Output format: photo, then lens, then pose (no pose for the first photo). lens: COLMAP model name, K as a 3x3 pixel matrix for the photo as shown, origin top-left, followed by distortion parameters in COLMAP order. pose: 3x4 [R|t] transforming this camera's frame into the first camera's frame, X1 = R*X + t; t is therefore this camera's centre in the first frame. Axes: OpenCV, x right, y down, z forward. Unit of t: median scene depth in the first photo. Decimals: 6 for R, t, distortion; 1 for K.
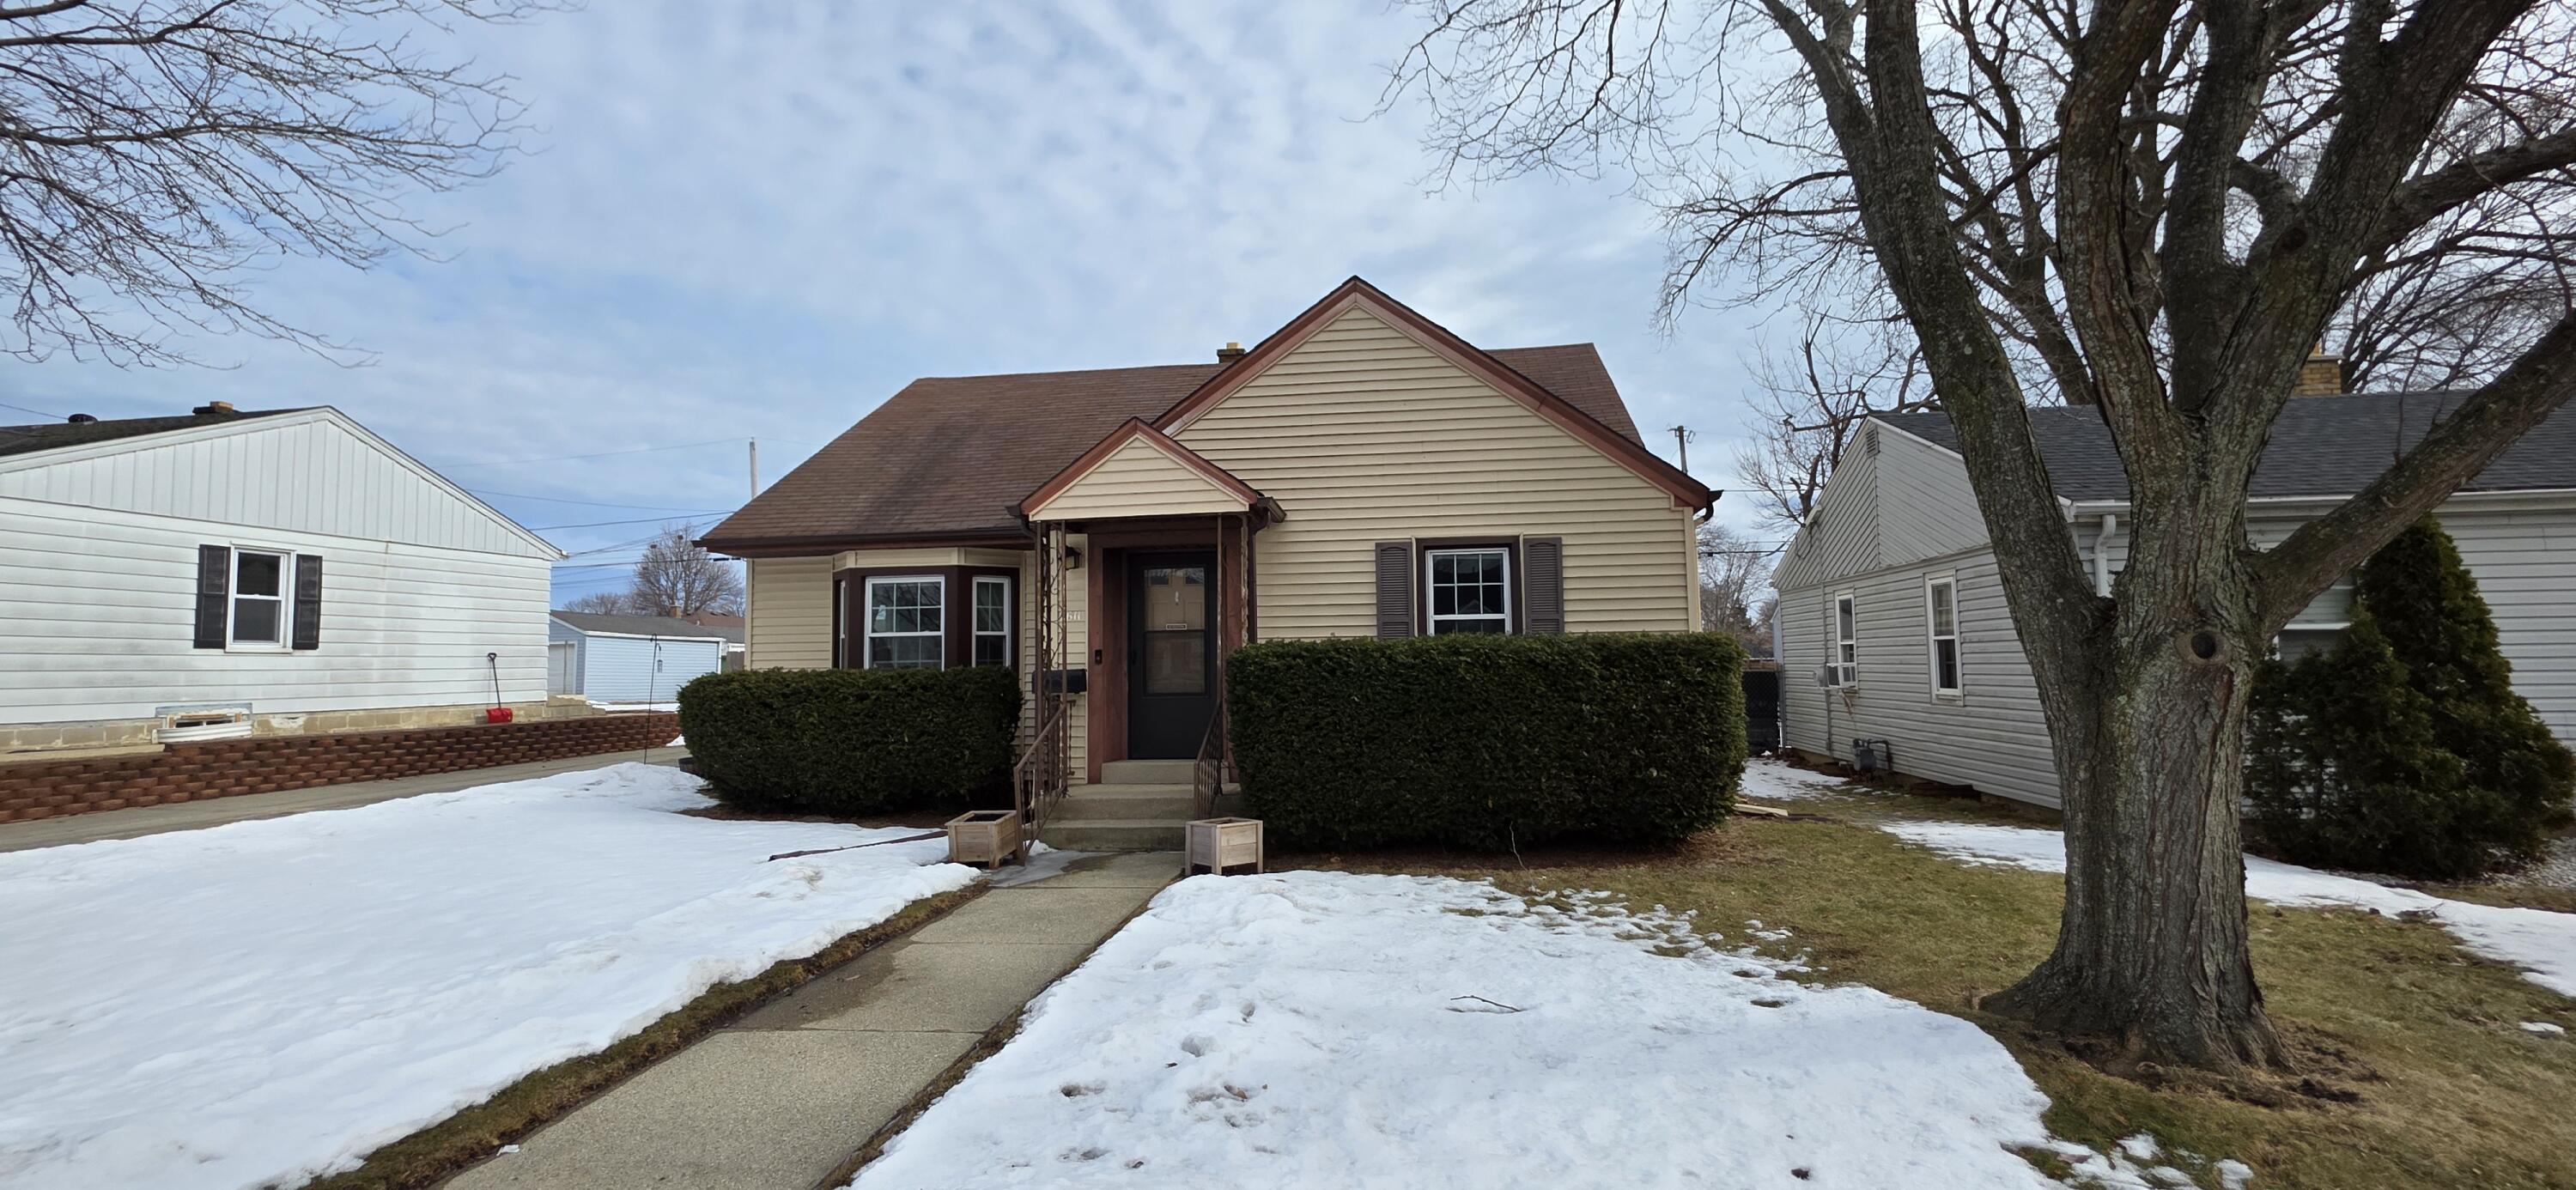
lens RADIAL K [[1027.8, 0, 1302.6], [0, 1027.8, 598.2], [0, 0, 1]] dist [0.001293, -0.000132]
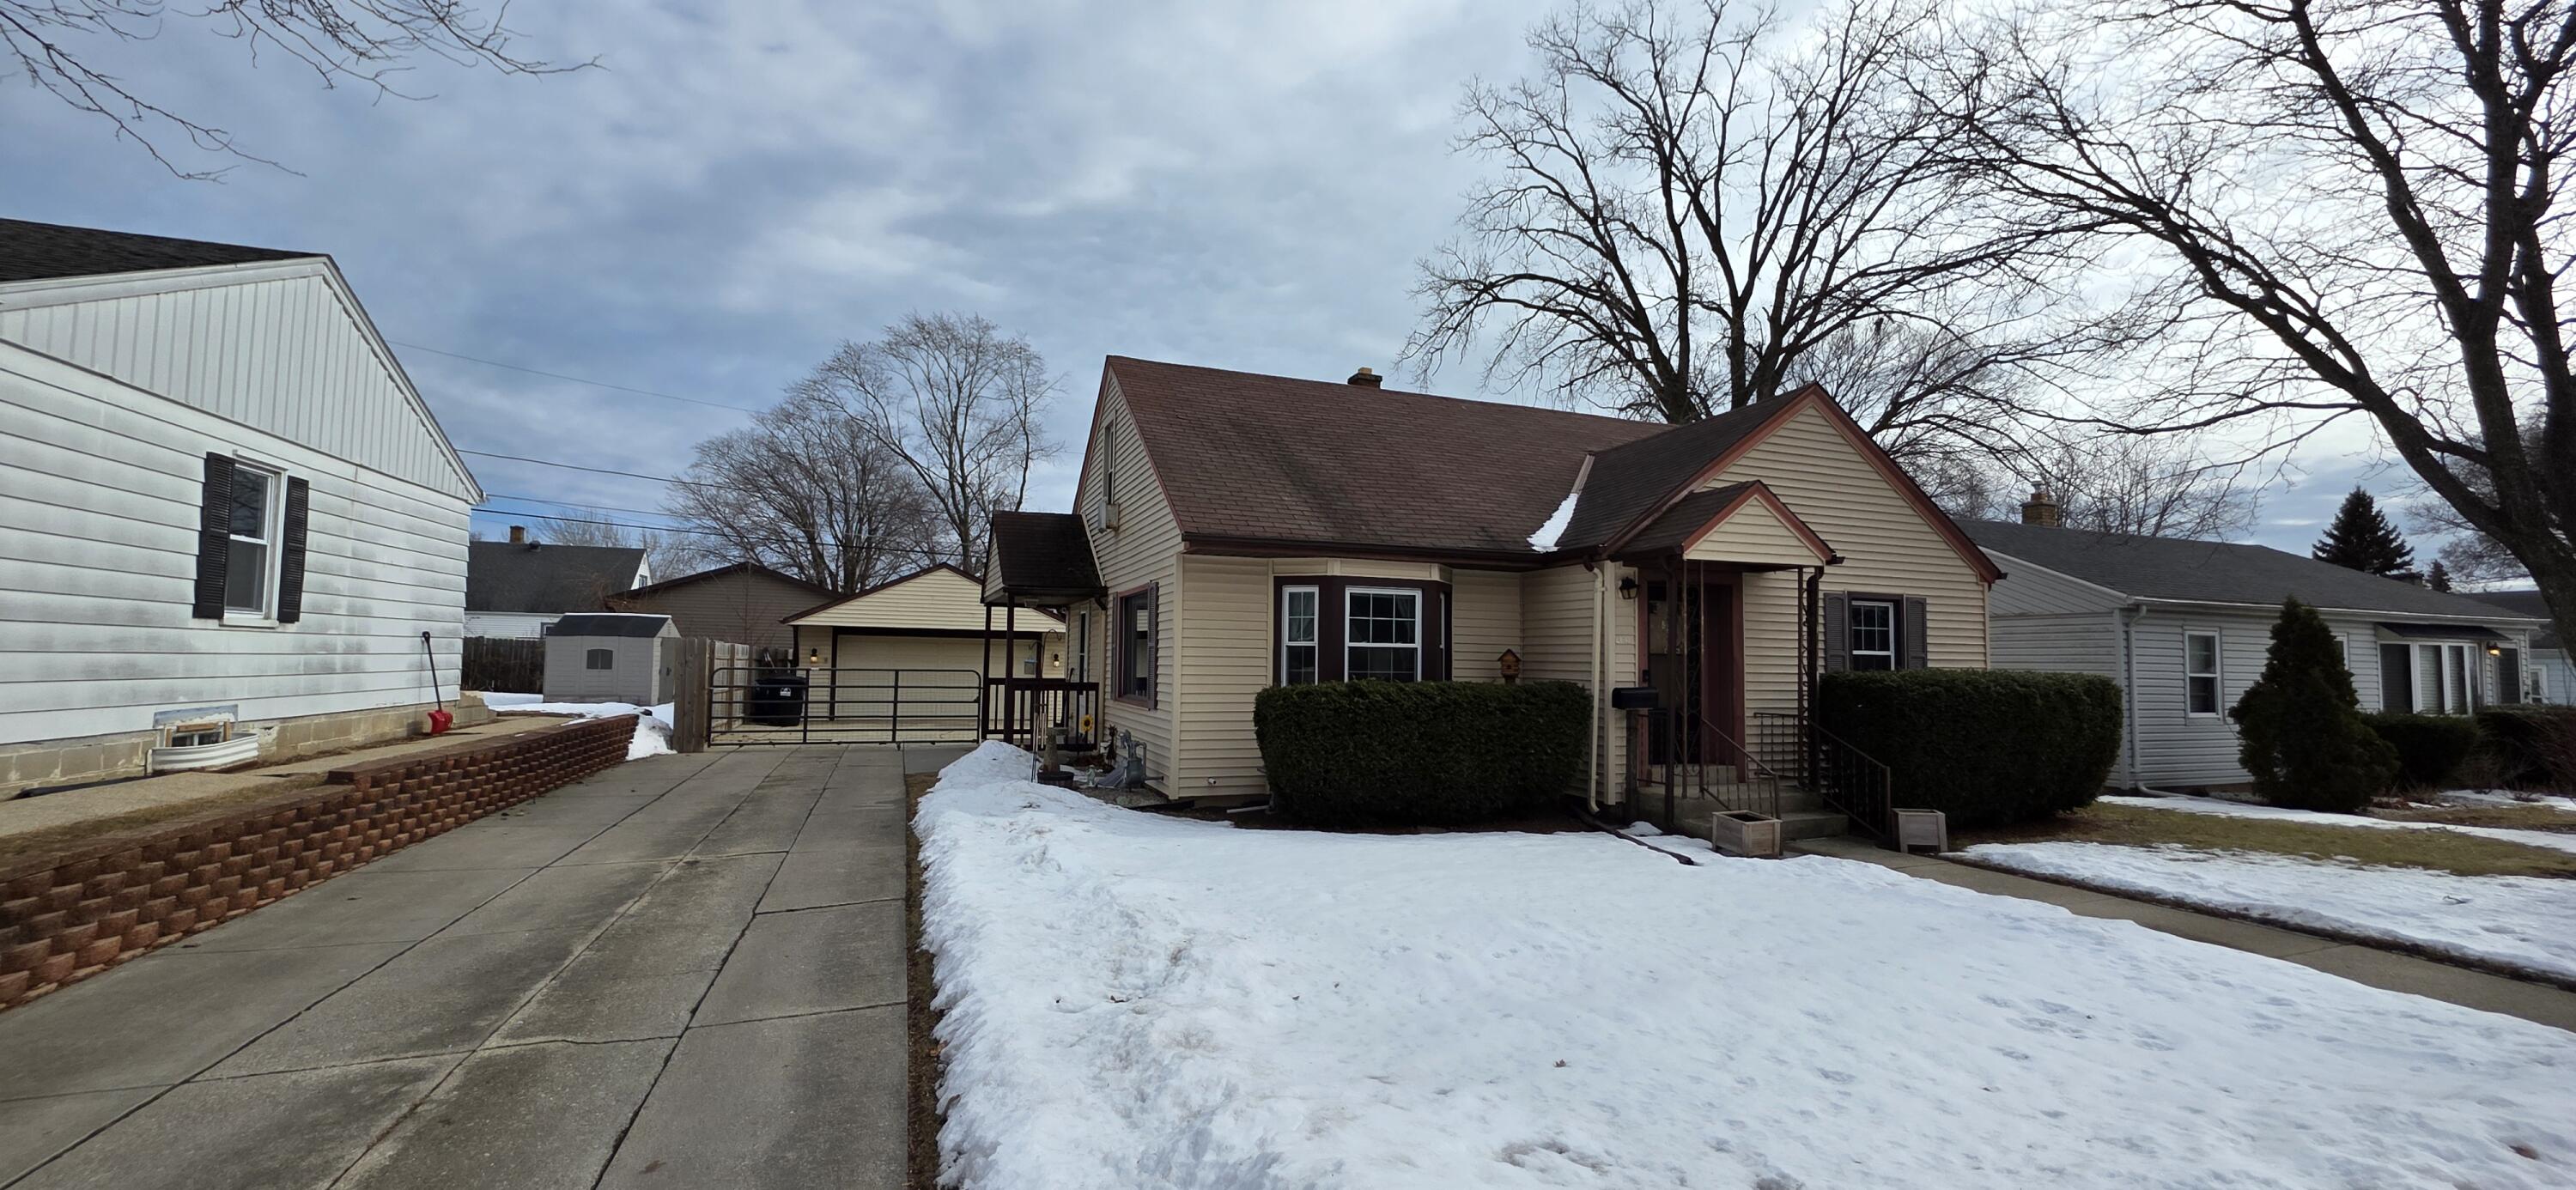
lens RADIAL K [[1027.8, 0, 1302.6], [0, 1027.8, 598.2], [0, 0, 1]] dist [0.001293, -0.000132]
pose [[0.878685, 0.056528, 0.474043, -0.781467], [-0.058843, 0.998218, -0.009963, 0.003425], [-0.473762, -0.019140, 0.880445, 0.130967]]
